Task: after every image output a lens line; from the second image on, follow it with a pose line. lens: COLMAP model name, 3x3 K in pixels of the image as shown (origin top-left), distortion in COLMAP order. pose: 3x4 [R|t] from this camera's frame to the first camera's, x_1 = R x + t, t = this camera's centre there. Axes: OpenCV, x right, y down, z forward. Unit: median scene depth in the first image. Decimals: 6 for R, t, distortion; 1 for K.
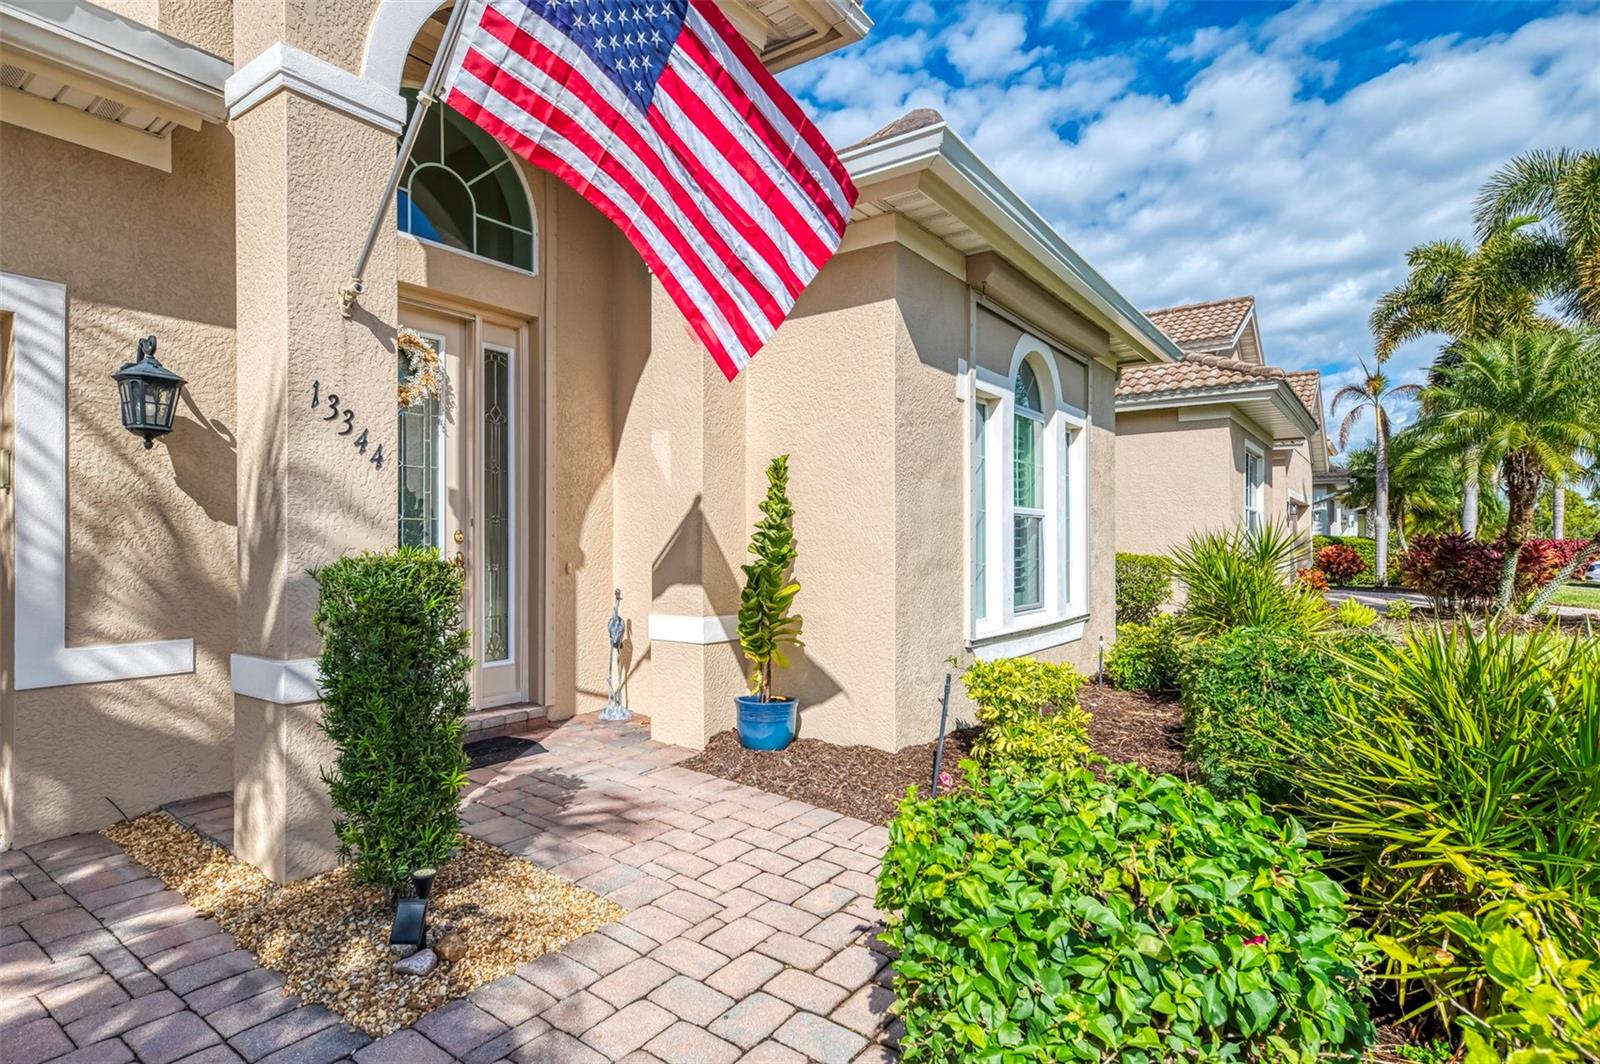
lens RADIAL K [[799.0, 0, 800.0], [0, 799.0, 532.0], [0, 0, 1]] dist [-0.000178, -0.000028]
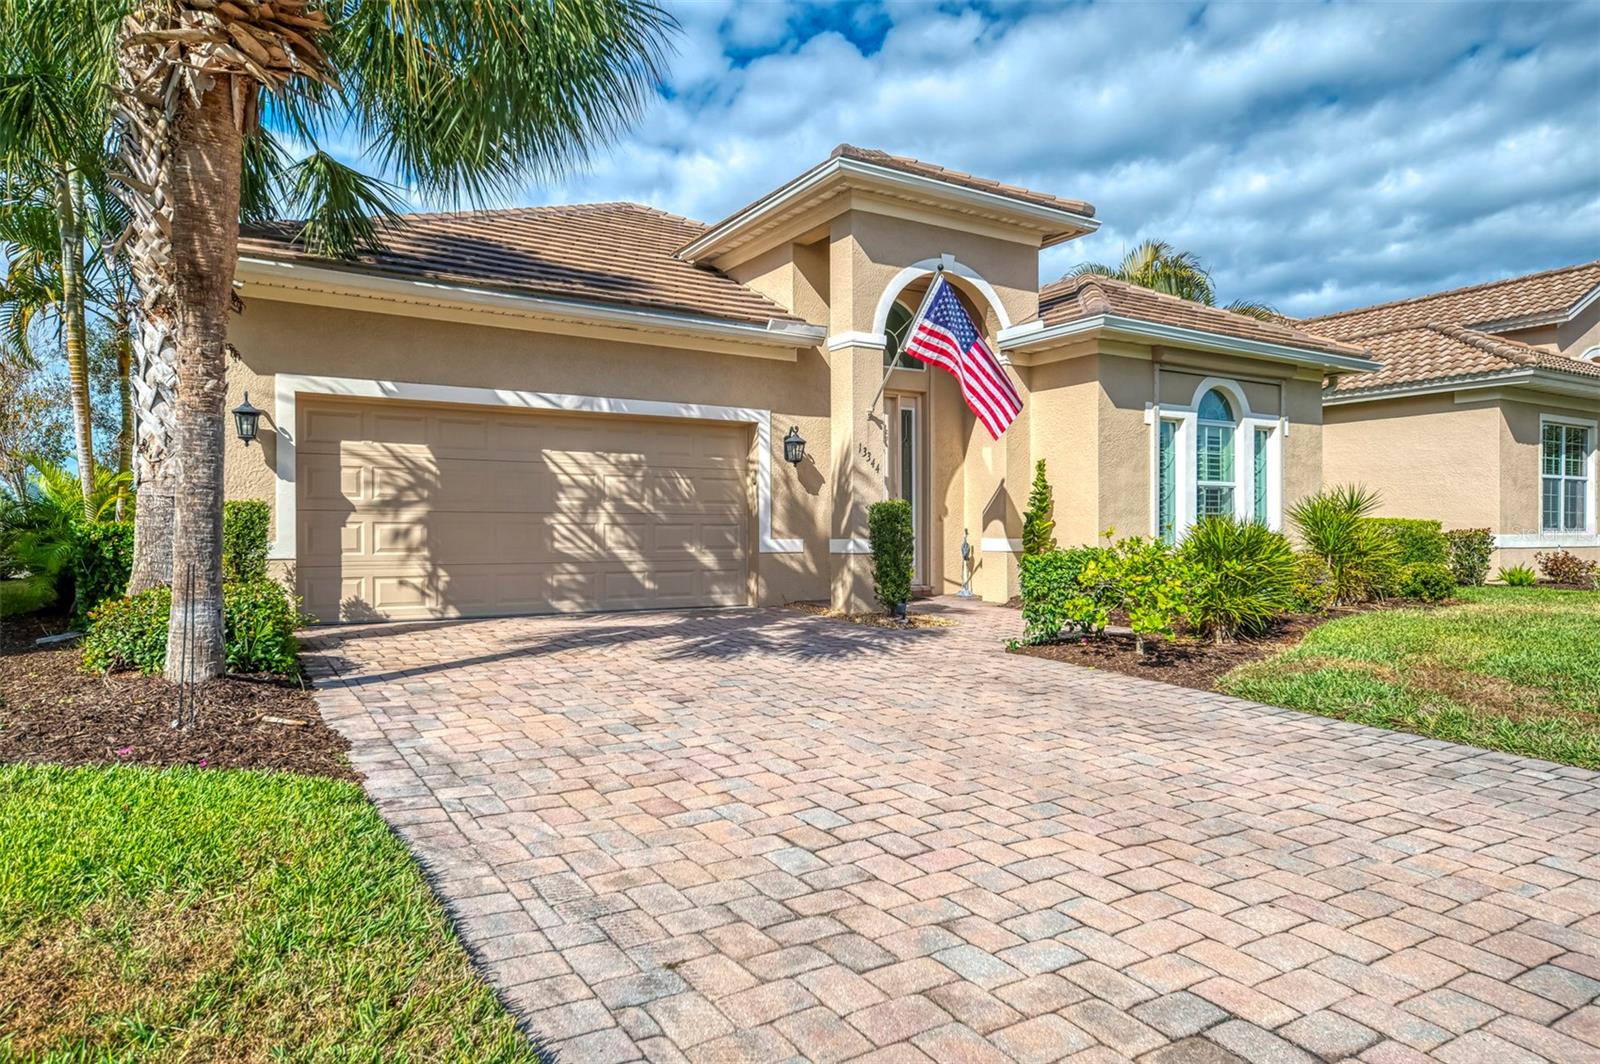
lens RADIAL K [[924.7, 0, 800.0], [0, 924.7, 532.0], [0, 0, 1]] dist [-0.000526, 0.000149]
pose [[0.914875, 0.002328, -0.403730, 0.365574], [0.003722, 0.999892, 0.014200, 0.056971], [0.403720, -0.014494, 0.914768, -1.434102]]
